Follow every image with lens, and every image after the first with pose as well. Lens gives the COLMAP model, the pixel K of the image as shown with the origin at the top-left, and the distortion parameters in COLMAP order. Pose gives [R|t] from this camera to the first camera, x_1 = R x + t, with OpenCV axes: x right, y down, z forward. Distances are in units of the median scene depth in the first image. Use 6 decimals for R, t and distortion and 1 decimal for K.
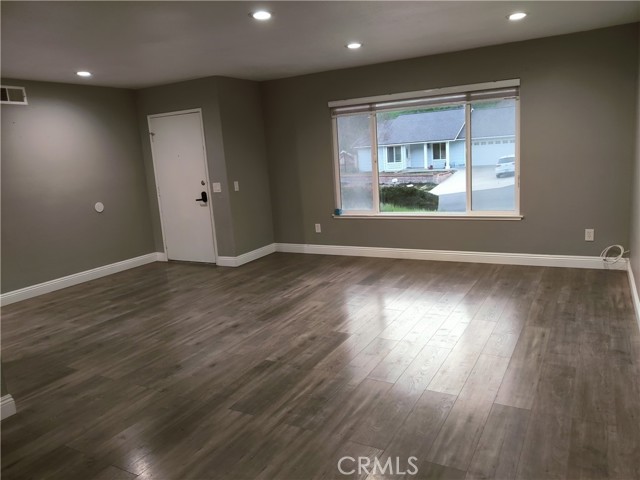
lens RADIAL K [[492.2, 0, 319.1], [0, 492.2, 249.6], [0, 0, 1]] dist [0.002604, -0.003917]
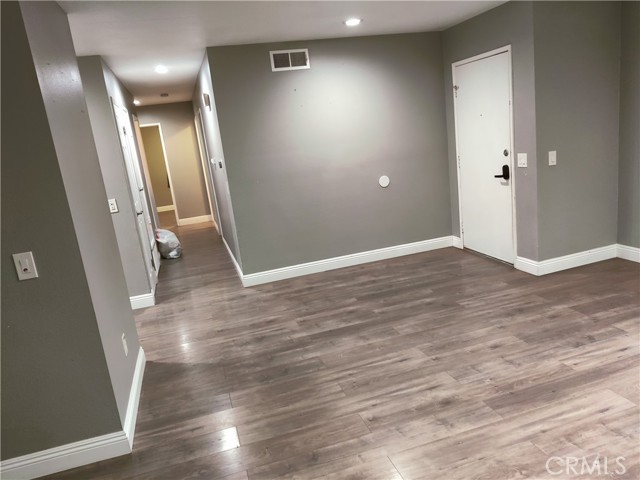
lens RADIAL K [[492.2, 0, 319.1], [0, 492.2, 249.6], [0, 0, 1]] dist [0.002604, -0.003917]
pose [[0.724635, 0.140545, -0.674649, 0.084684], [-0.069702, 0.988910, 0.131147, -0.085222], [0.685599, -0.048010, 0.726395, 0.343112]]
